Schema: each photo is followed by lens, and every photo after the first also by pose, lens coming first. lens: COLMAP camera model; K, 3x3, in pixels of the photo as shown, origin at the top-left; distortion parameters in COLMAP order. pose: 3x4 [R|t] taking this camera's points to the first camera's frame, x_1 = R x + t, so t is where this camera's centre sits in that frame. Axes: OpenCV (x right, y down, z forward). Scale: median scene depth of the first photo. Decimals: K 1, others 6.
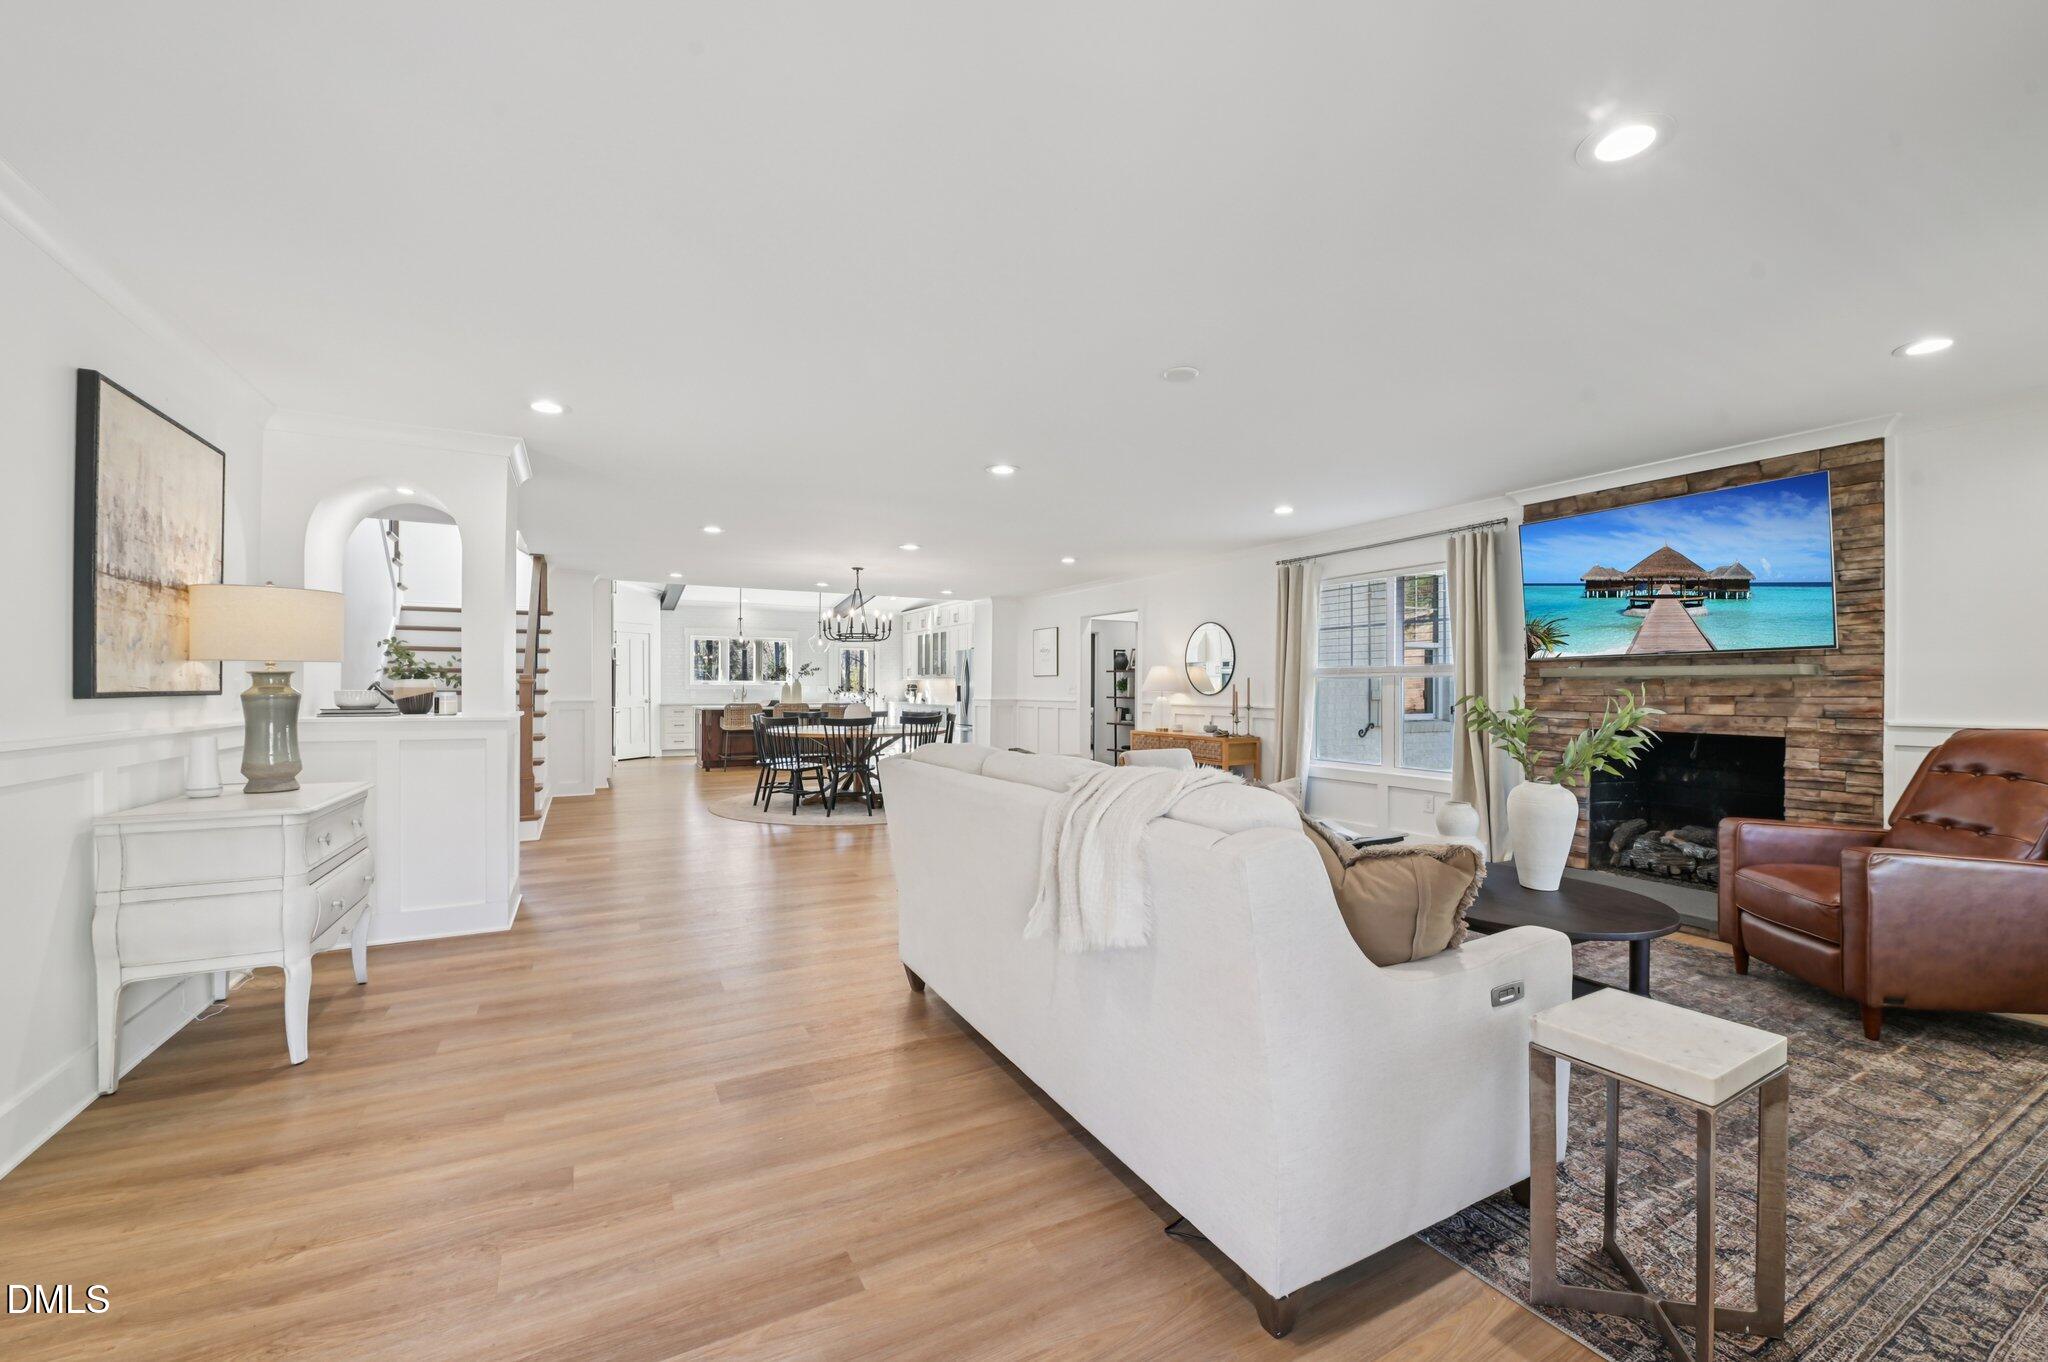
lens RADIAL K [[822.0, 0, 1018.4], [0, 822.0, 689.4], [0, 0, 1]] dist [-0.022494, 0.000044]
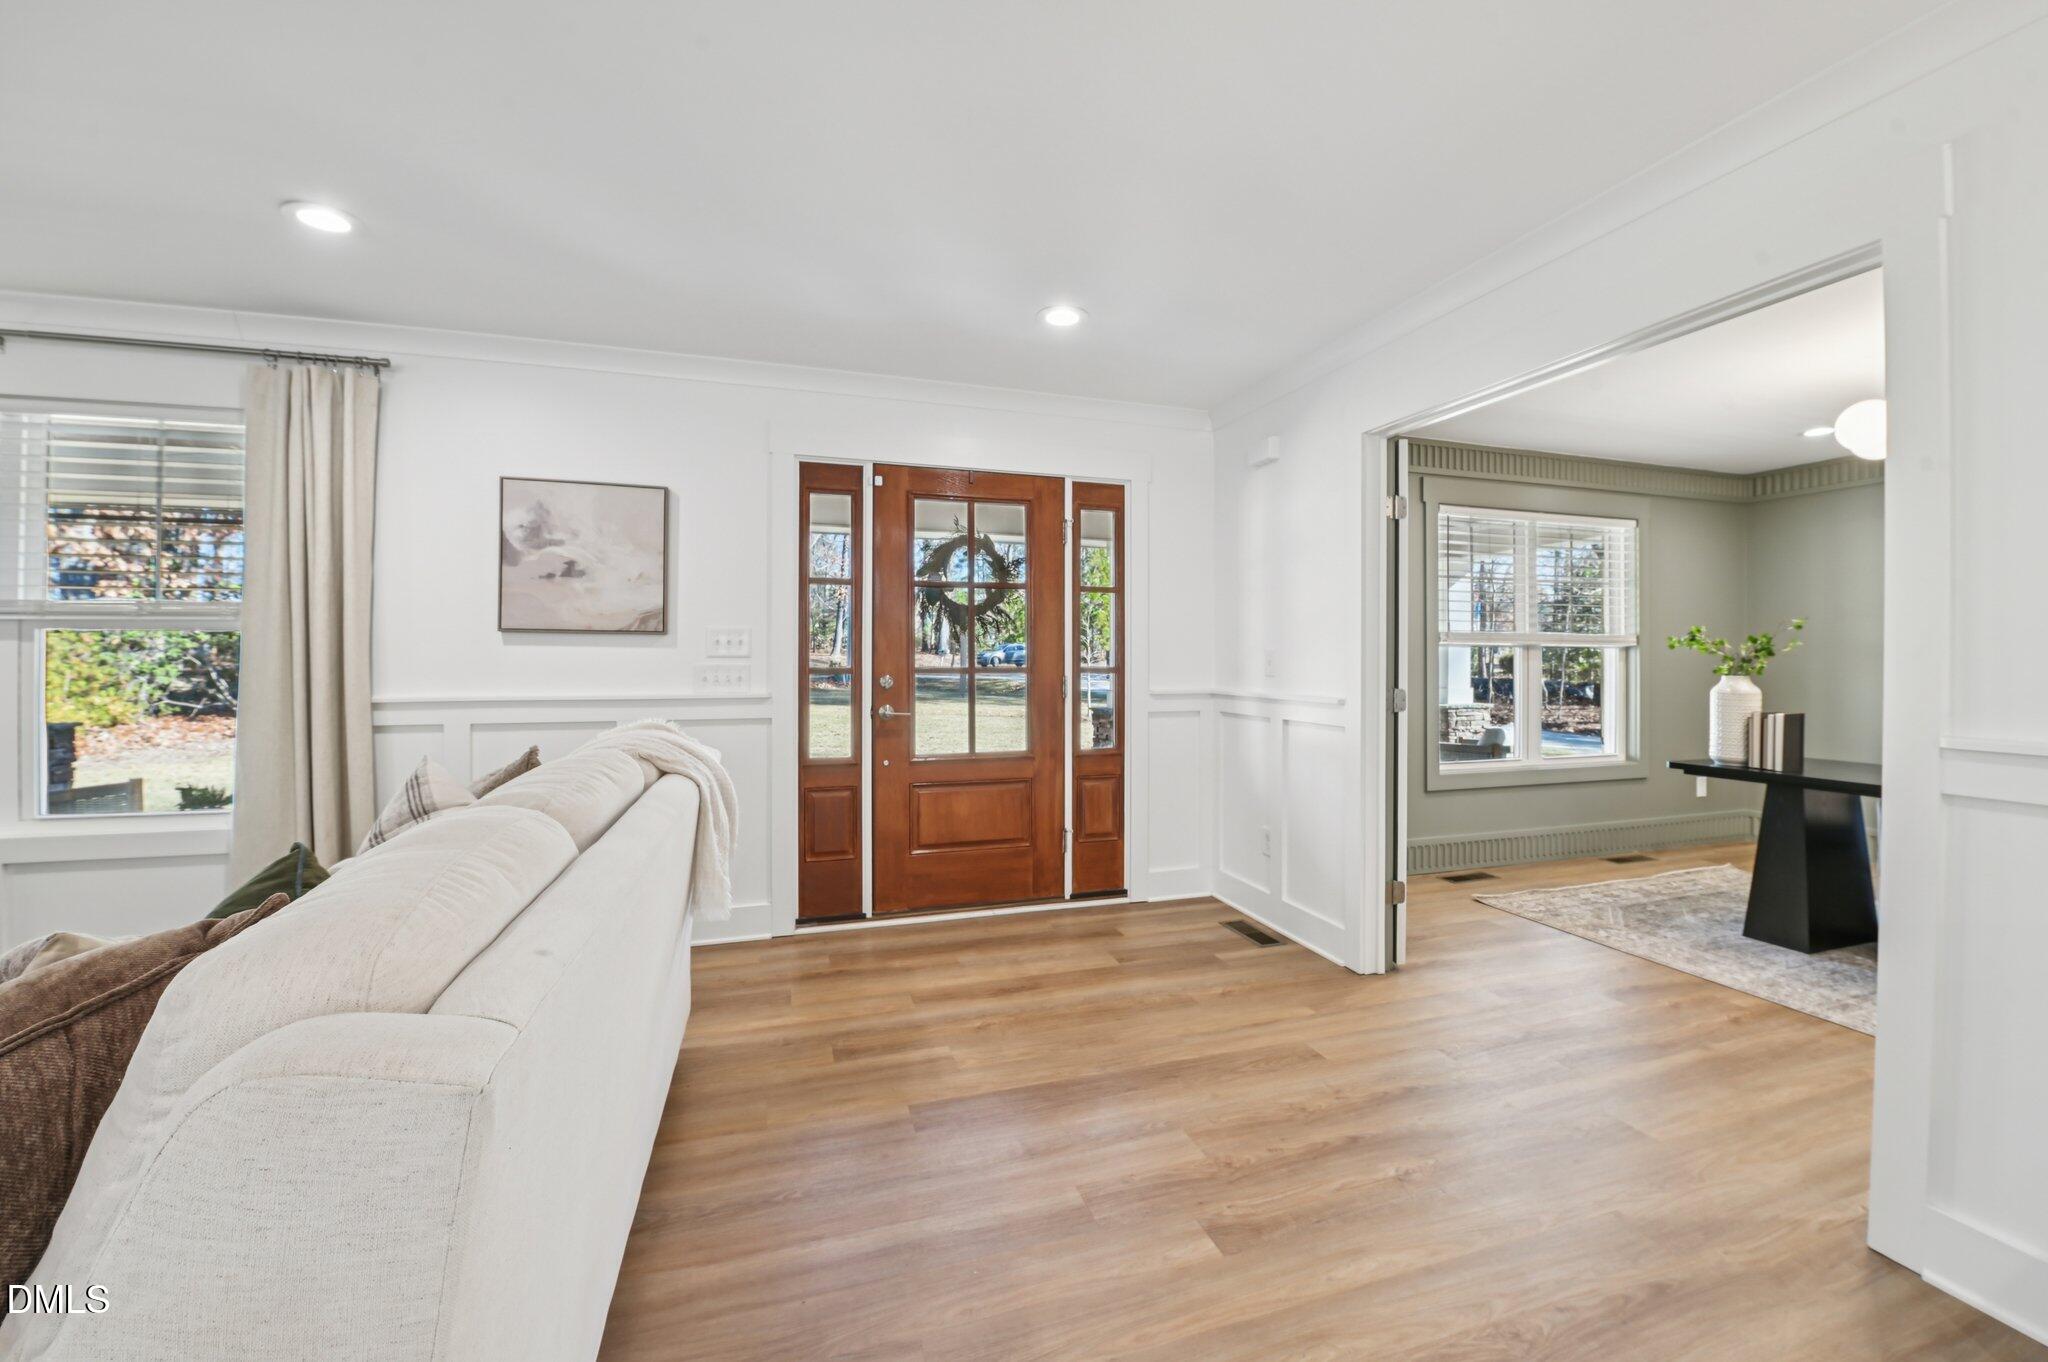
lens RADIAL K [[813.7, 0, 1032.1], [0, 813.7, 677.8], [0, 0, 1]] dist [-0.016518, -0.002394]
pose [[-0.985095, -0.009811, 0.171734, -0.265365], [-0.005893, 0.999711, 0.023308, -0.002524], [-0.171913, 0.021949, -0.984868, 0.976575]]
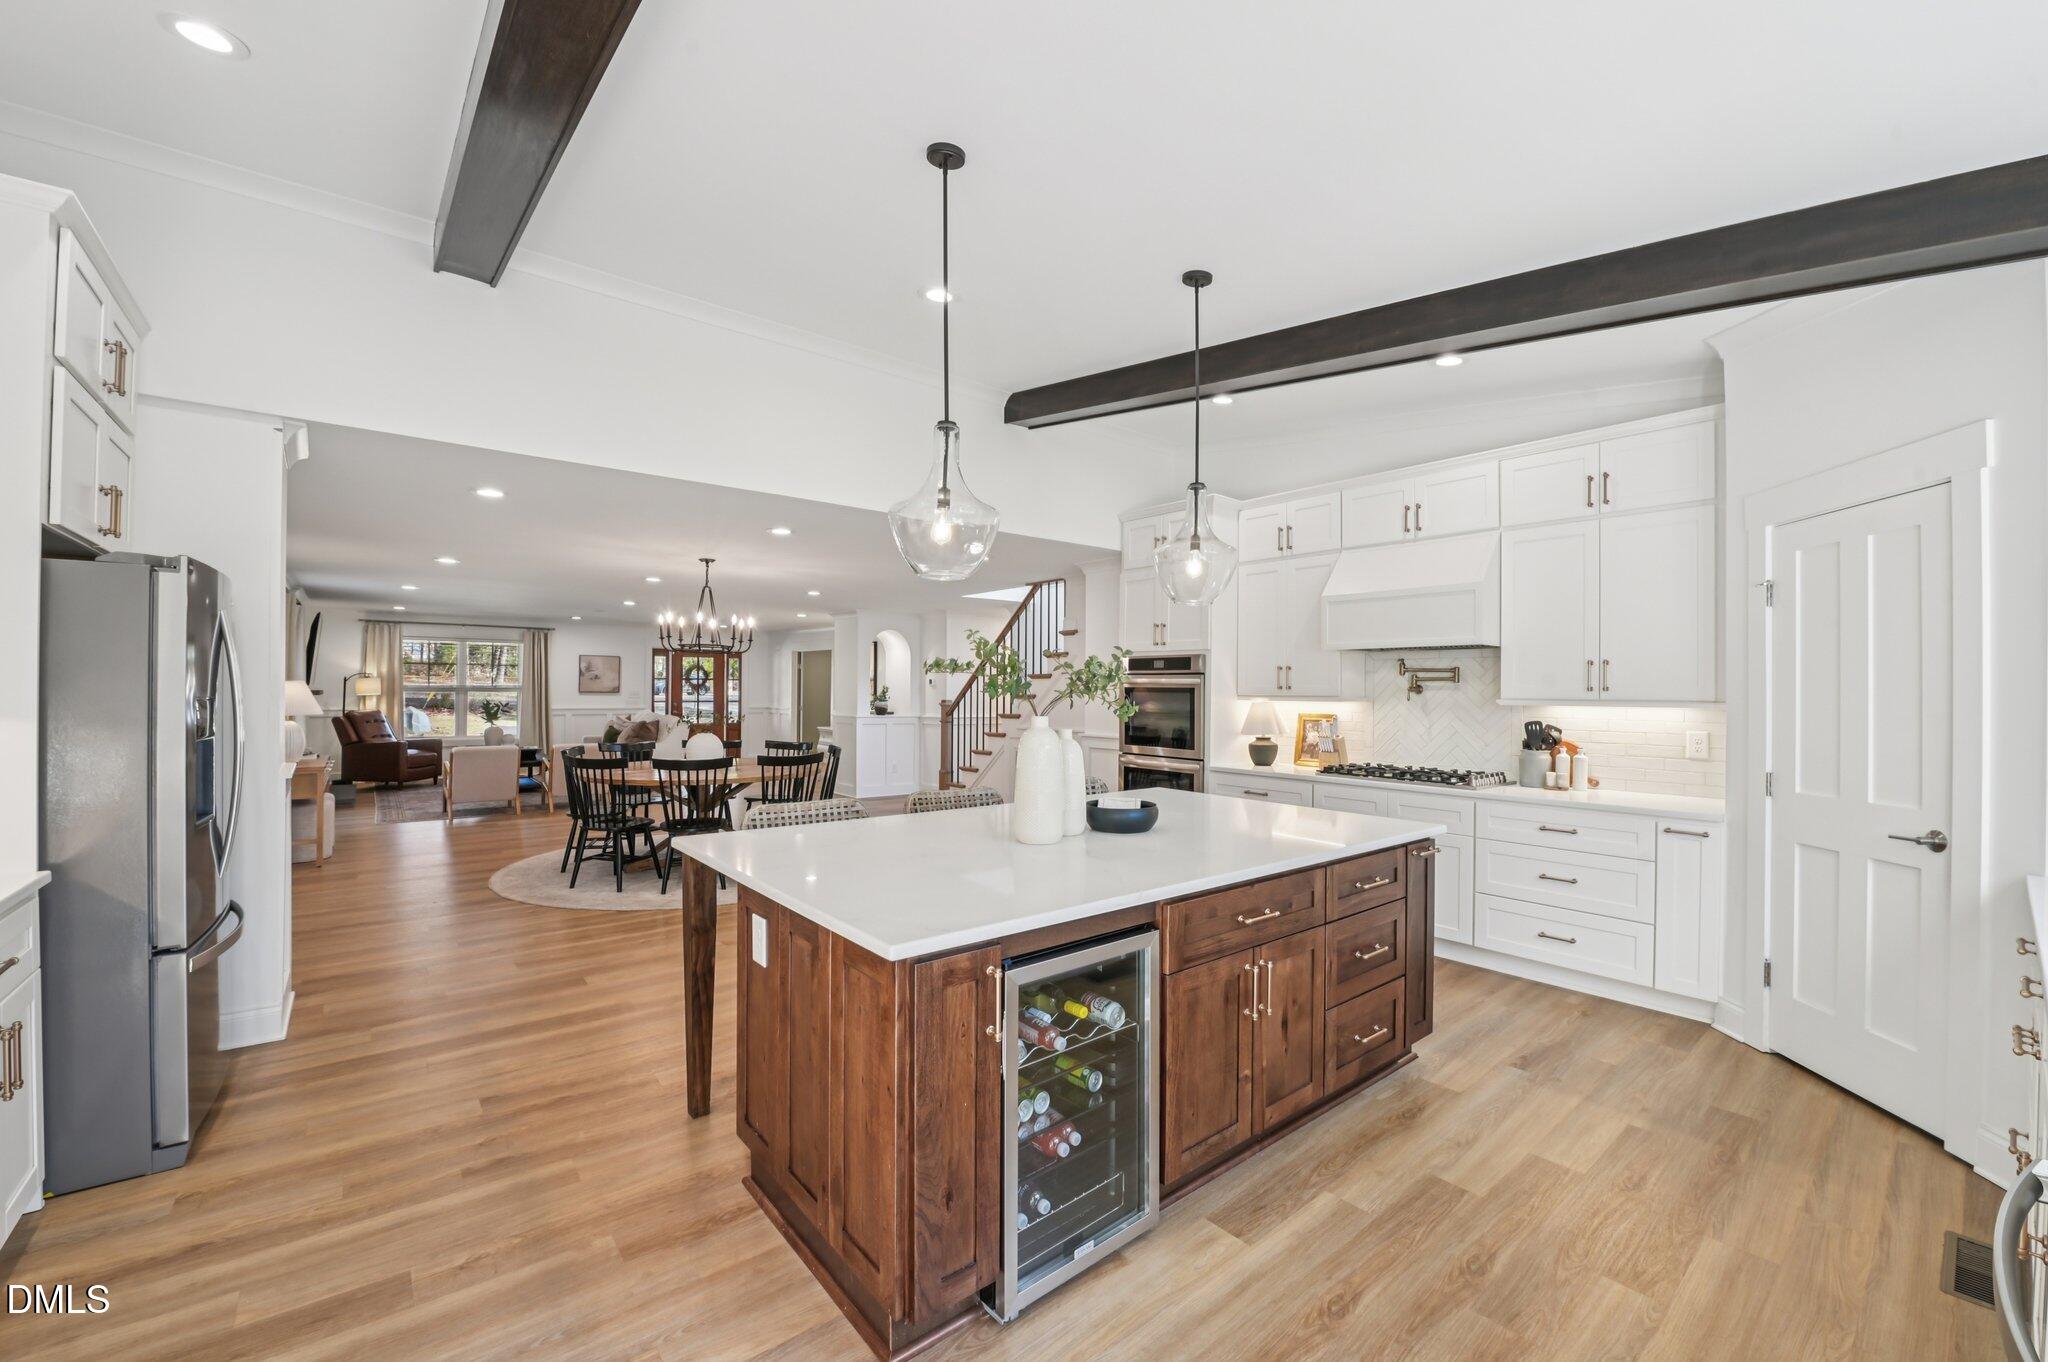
lens RADIAL K [[805.9, 0, 1023.3], [0, 805.9, 690.7], [0, 0, 1]] dist [-0.014893, -0.000079]
pose [[-0.979784, -0.011265, -0.199739, -0.756788], [-0.011779, 0.999930, 0.001387, -0.060774], [0.199709, 0.003712, -0.979848, 3.982371]]
